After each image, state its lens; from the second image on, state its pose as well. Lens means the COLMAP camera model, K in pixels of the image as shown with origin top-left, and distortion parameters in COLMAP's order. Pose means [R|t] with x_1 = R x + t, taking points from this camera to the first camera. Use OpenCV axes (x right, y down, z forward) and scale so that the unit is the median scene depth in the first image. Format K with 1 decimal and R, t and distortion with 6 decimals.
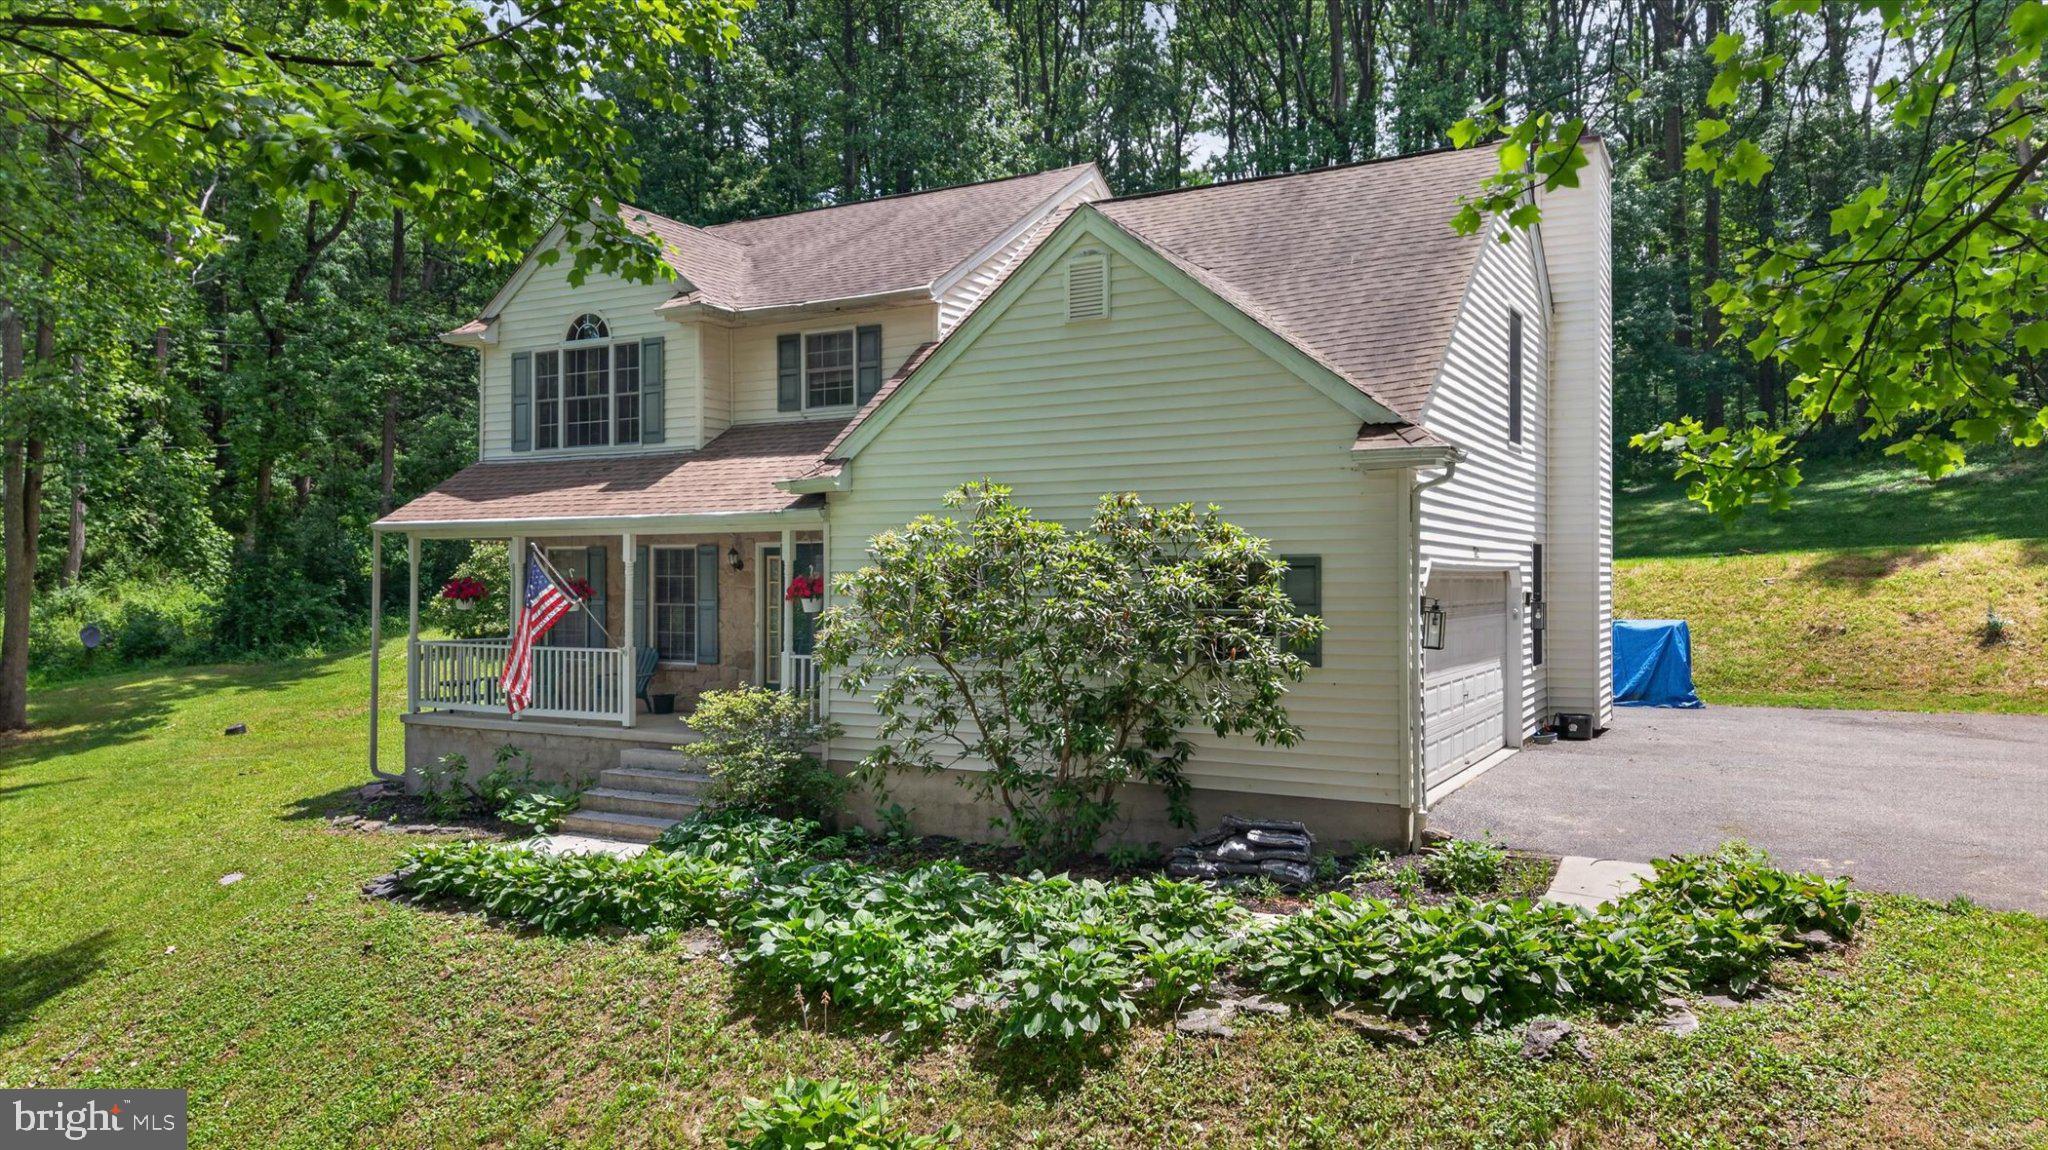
lens RADIAL K [[1384.4, 0, 1024.3], [0, 1384.4, 577.7], [0, 0, 1]] dist [0.010237, -0.015928]
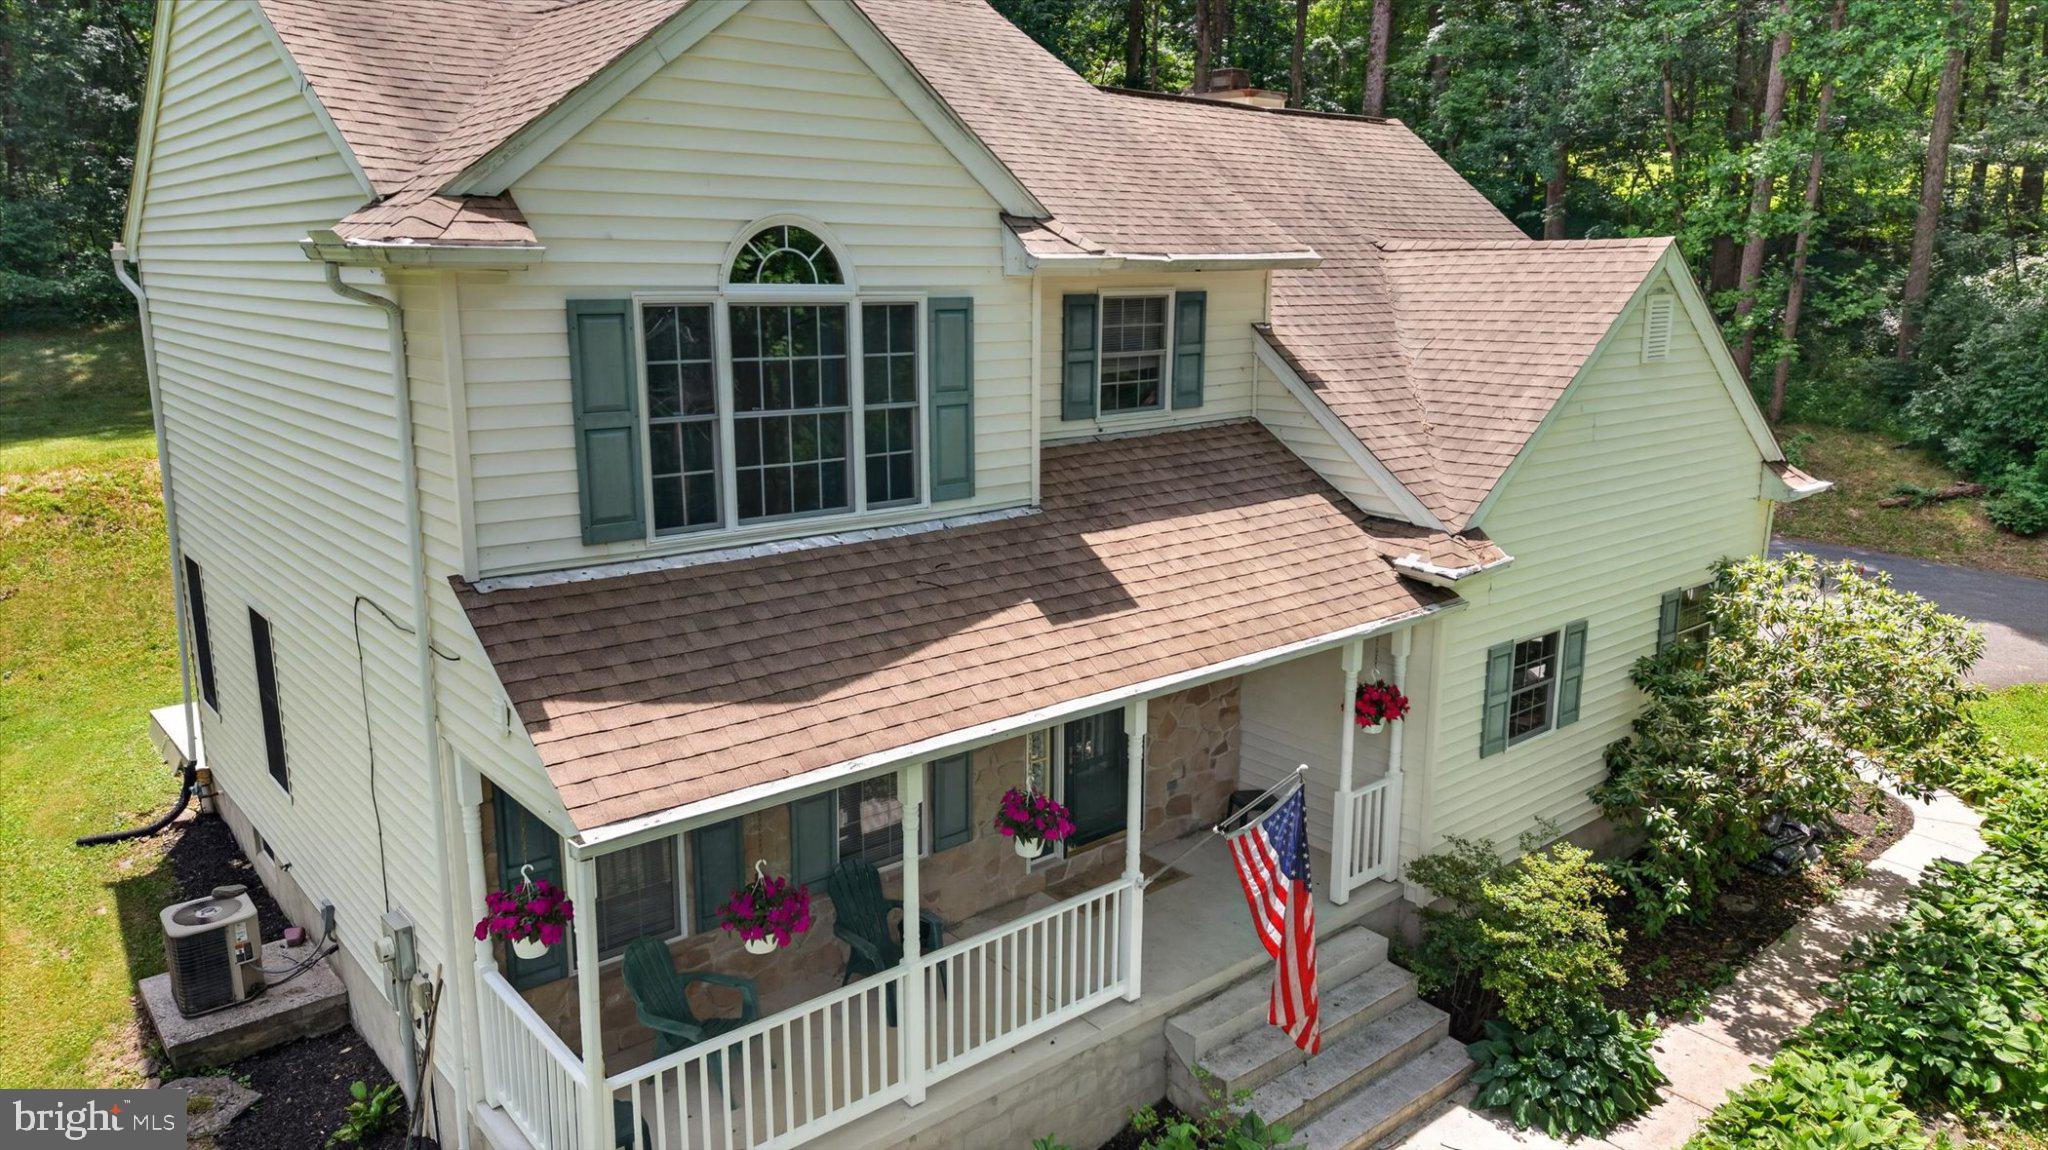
lens RADIAL K [[1384.4, 0, 1024.3], [0, 1384.4, 570.3], [0, 0, 1]] dist [0.010237, -0.015928]
pose [[0.347394, -0.205269, 0.914977, -0.735569], [-0.009150, 0.974958, 0.222200, -0.185221], [-0.937675, -0.085563, 0.336816, 0.778458]]
